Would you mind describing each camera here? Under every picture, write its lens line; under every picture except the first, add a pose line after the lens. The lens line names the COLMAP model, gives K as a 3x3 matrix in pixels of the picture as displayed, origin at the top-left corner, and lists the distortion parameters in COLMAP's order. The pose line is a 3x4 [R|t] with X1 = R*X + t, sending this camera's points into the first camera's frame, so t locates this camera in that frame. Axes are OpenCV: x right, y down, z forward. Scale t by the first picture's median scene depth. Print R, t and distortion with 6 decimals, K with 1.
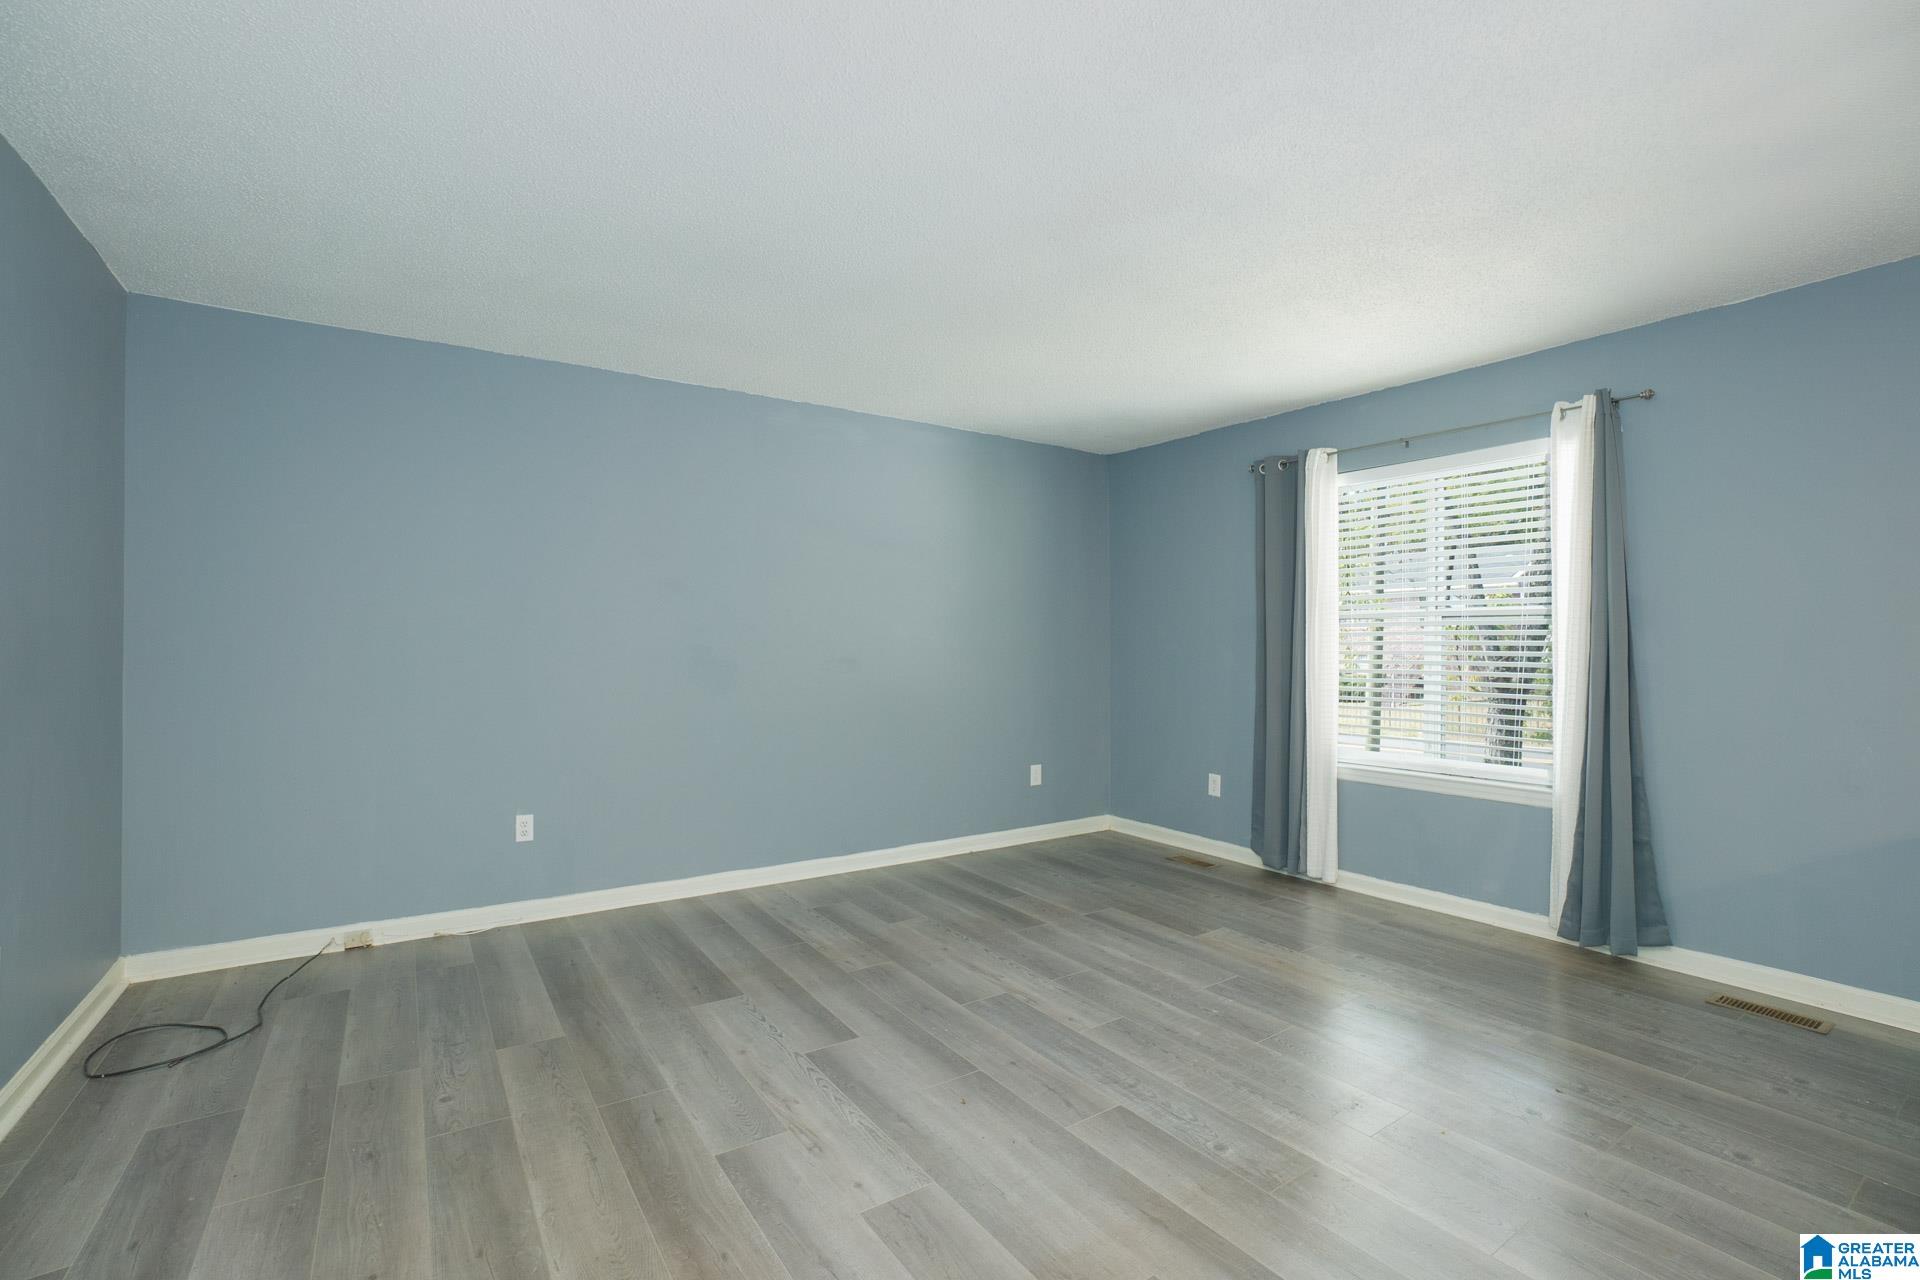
lens RADIAL K [[853.7, 0, 960.0], [0, 853.7, 640.0], [0, 0, 1]] dist [-0.022266, 0.000270]
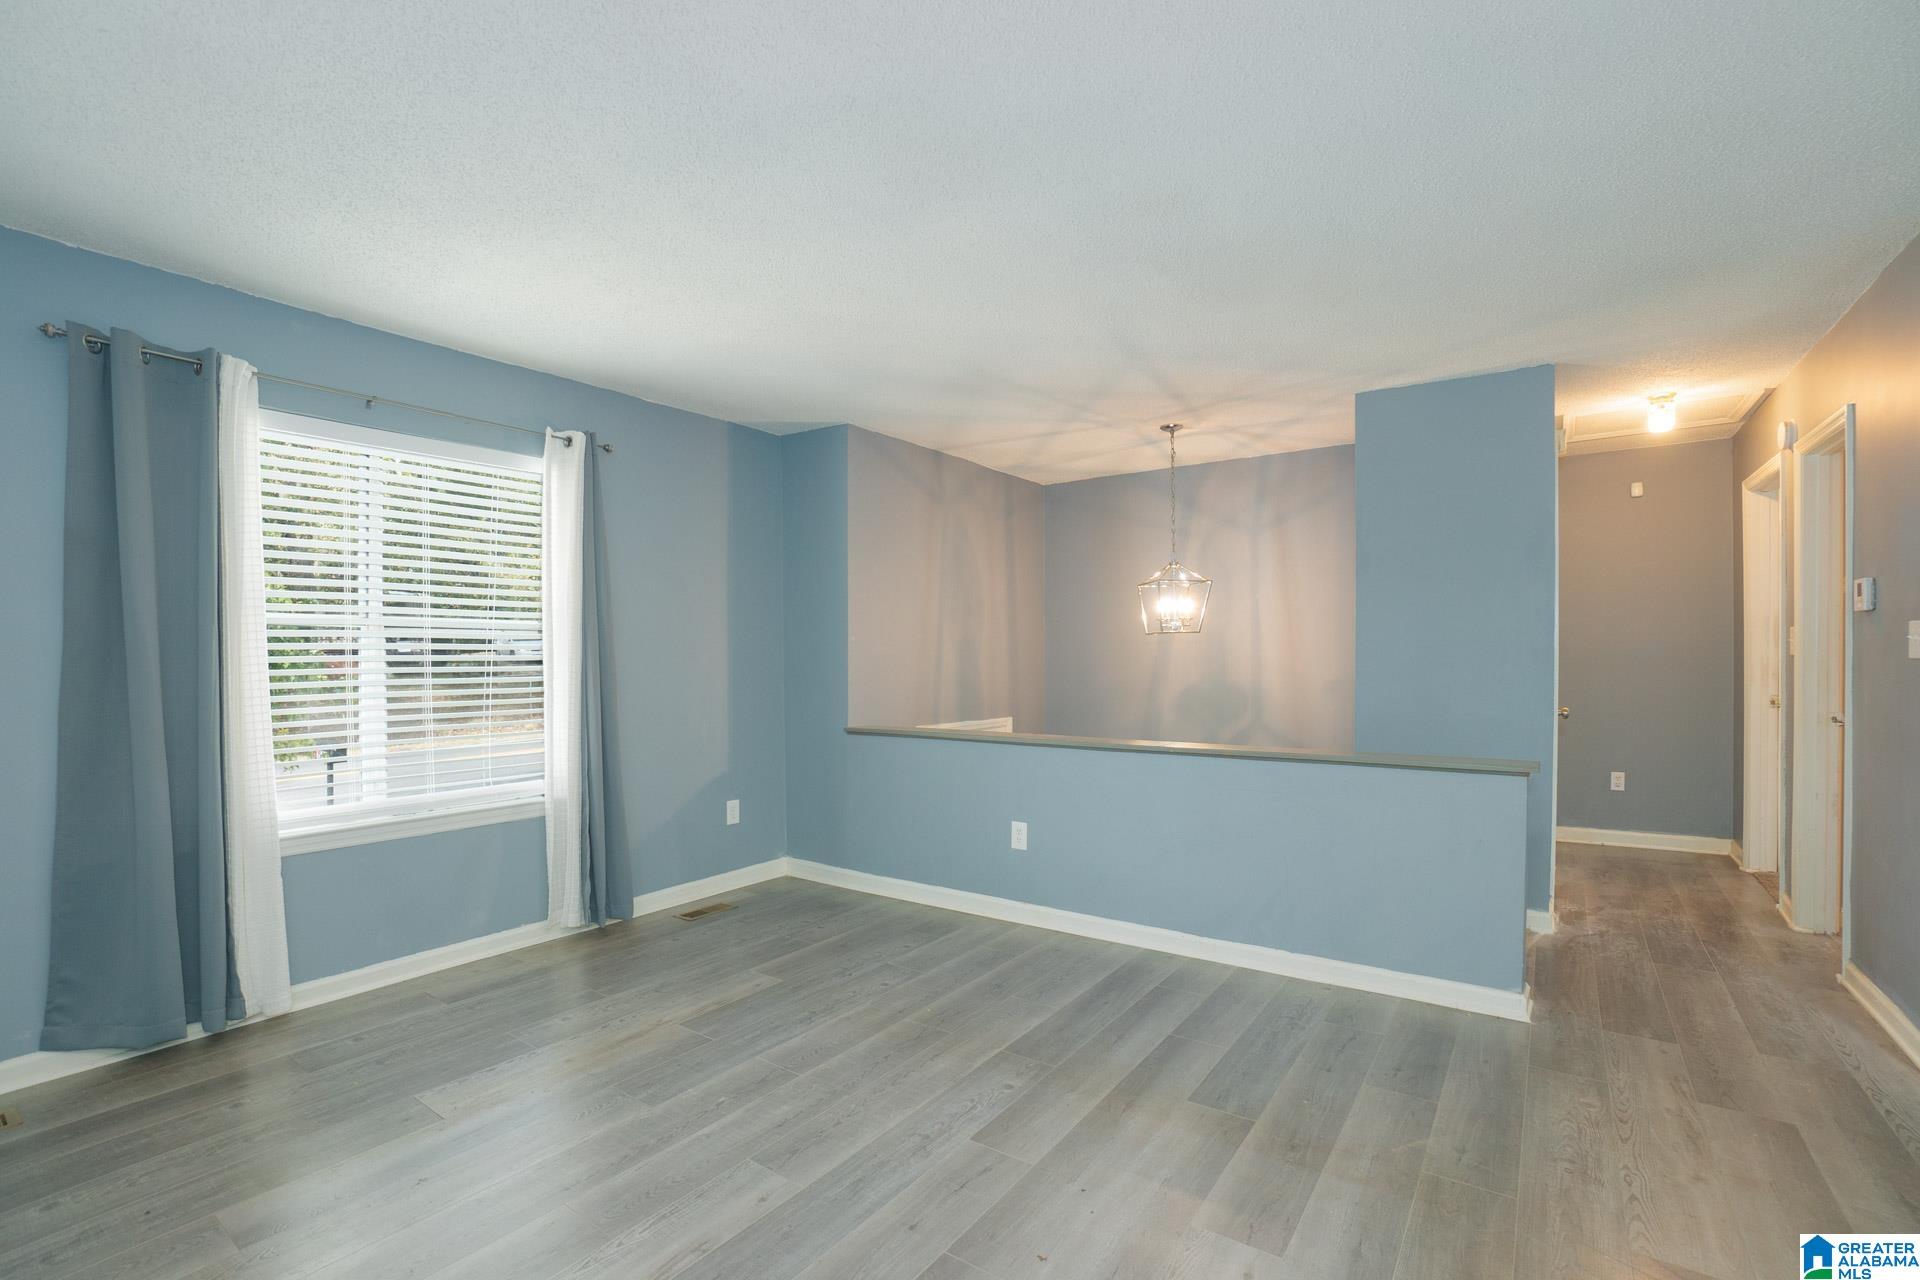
lens RADIAL K [[864.8, 0, 958.4], [0, 864.8, 662.7], [0, 0, 1]] dist [-0.025163, 0.000214]
pose [[-0.353809, -0.008833, 0.935276, -0.470043], [-0.003647, 0.999961, 0.008064, -0.000590], [-0.935311, -0.000557, -0.353828, 0.892871]]
